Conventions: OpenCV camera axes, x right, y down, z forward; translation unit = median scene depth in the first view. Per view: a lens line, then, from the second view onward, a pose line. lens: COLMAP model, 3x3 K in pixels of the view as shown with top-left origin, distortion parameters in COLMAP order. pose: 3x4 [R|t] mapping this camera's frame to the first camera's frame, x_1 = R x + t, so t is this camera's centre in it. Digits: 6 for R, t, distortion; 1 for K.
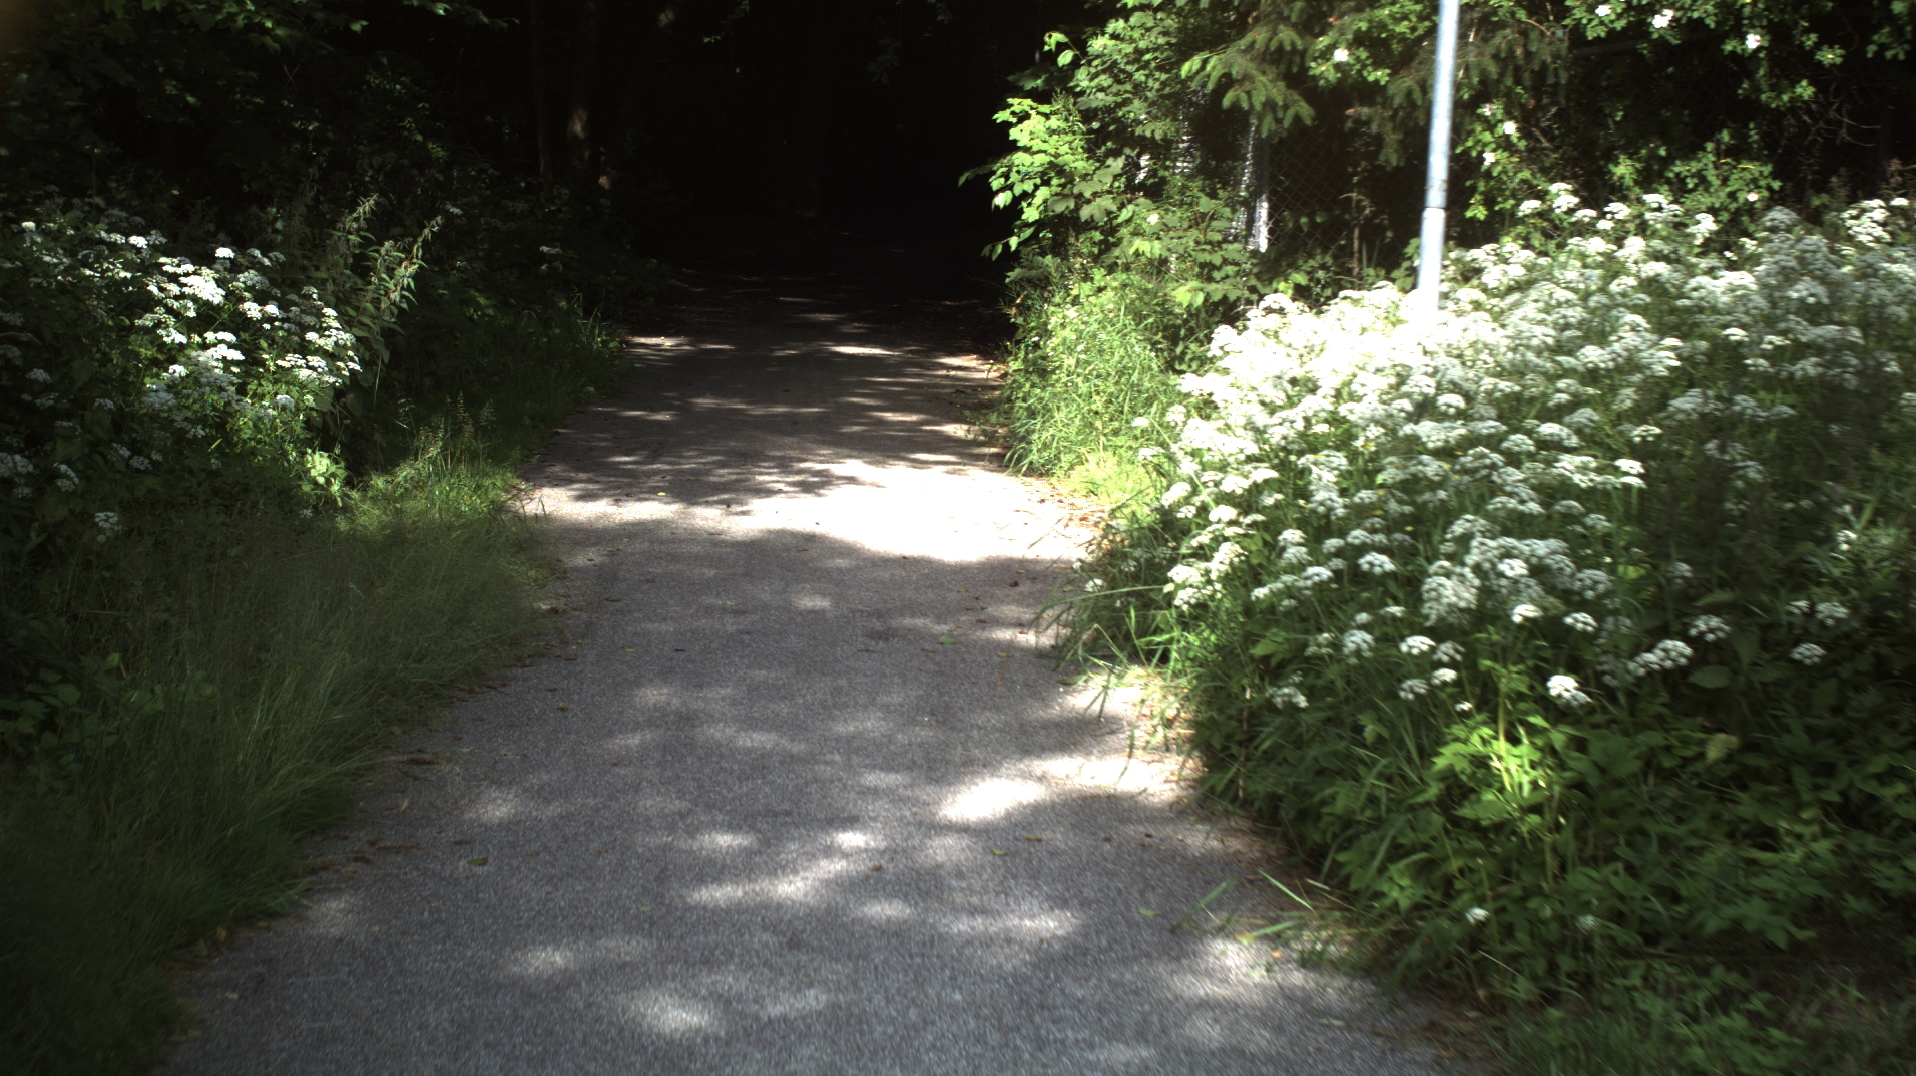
lens RADIAL K [[3400.6, 0, 949.5], [0, 3400.6, 531.4], [0, 0, 1]] dist [-0.262702, 0.000000]
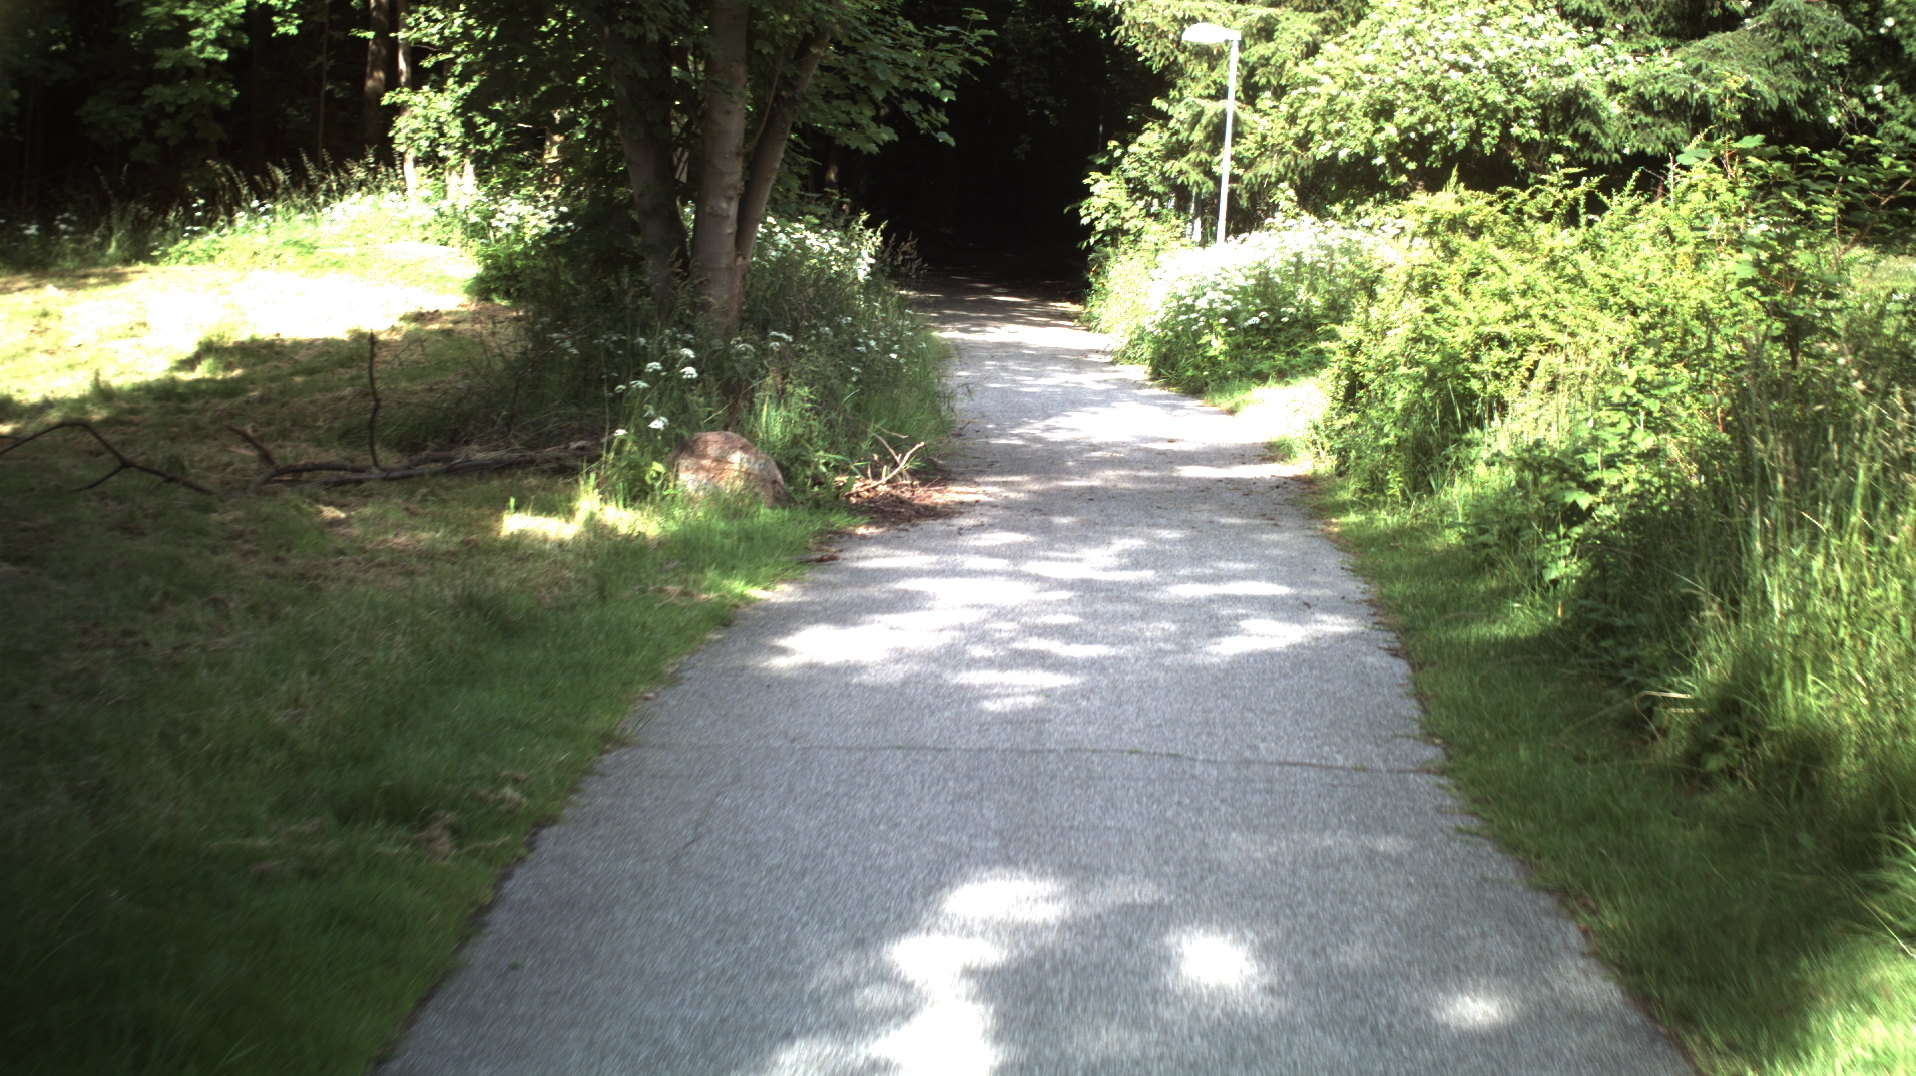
lens RADIAL K [[3400.6, 0, 959.7], [0, 3400.6, 528.3], [0, 0, 1]] dist [-0.262702, 0.000000]
pose [[0.999847, 0.012739, -0.012009, -0.045876], [-0.012855, 0.999871, -0.009601, 0.147373], [0.011885, 0.009754, 0.999882, -1.416757]]
